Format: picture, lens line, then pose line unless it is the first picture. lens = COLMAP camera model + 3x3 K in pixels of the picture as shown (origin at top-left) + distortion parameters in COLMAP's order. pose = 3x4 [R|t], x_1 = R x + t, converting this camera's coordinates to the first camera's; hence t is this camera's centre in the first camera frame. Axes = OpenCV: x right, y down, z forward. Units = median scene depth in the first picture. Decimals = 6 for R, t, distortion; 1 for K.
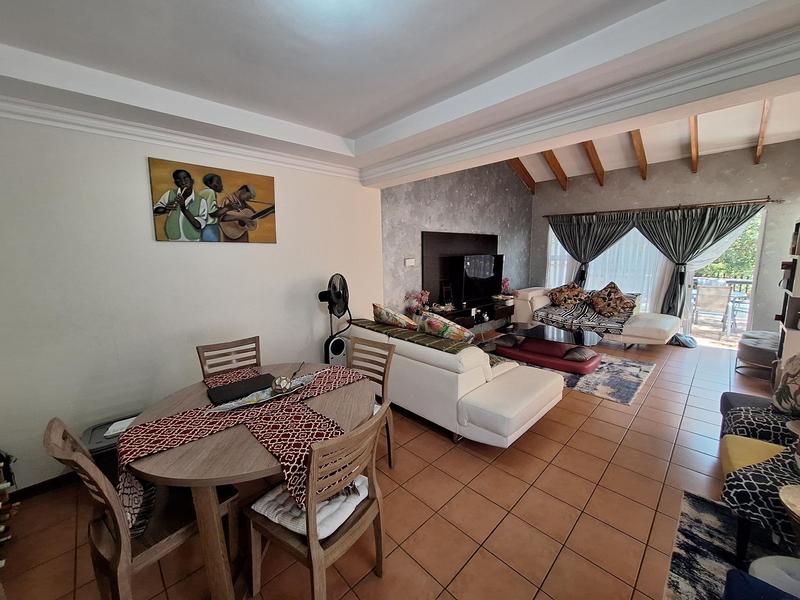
lens RADIAL K [[318.9, 0, 400.1], [0, 318.9, 298.6], [0, 0, 1]] dist [-0.000586, 0.001654]
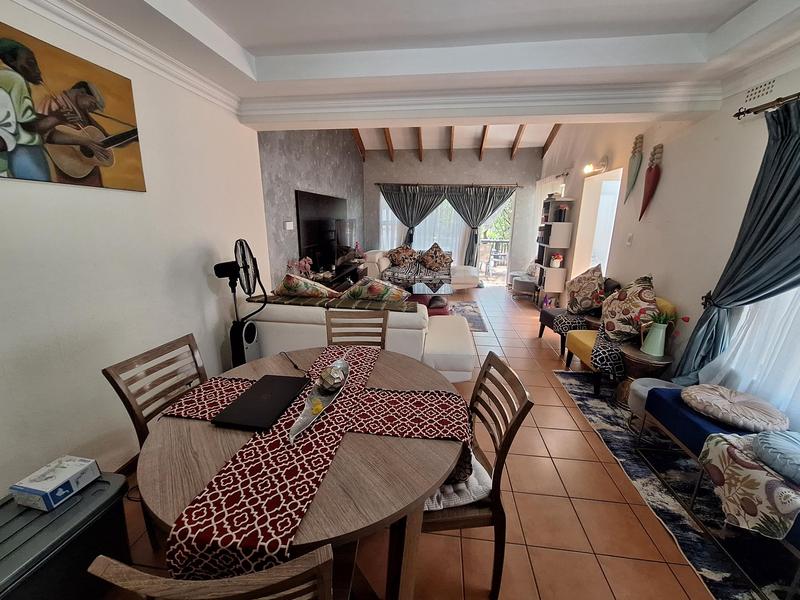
lens RADIAL K [[318.9, 0, 404.6], [0, 318.9, 297.7], [0, 0, 1]] dist [-0.000586, 0.001654]
pose [[0.777117, -0.132861, 0.615173, -0.335760], [0.071279, 0.989754, 0.123717, -0.004817], [-0.625307, -0.052294, 0.778625, 0.138408]]
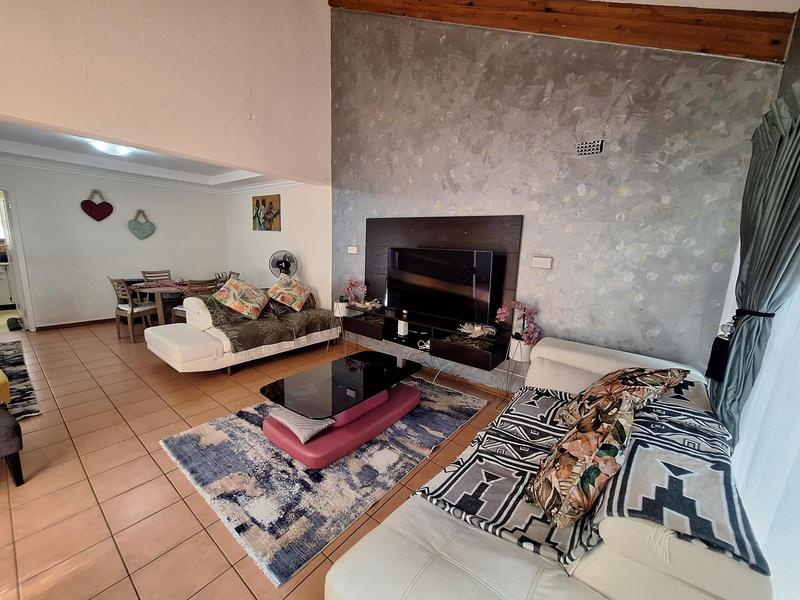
lens RADIAL K [[318.9, 0, 404.2], [0, 318.9, 298.8], [0, 0, 1]] dist [-0.000586, 0.001654]
pose [[0.135172, 0.184984, -0.973401, 1.259238], [-0.188943, 0.969202, 0.157949, -0.181042], [0.972640, 0.162567, 0.165960, 1.192197]]
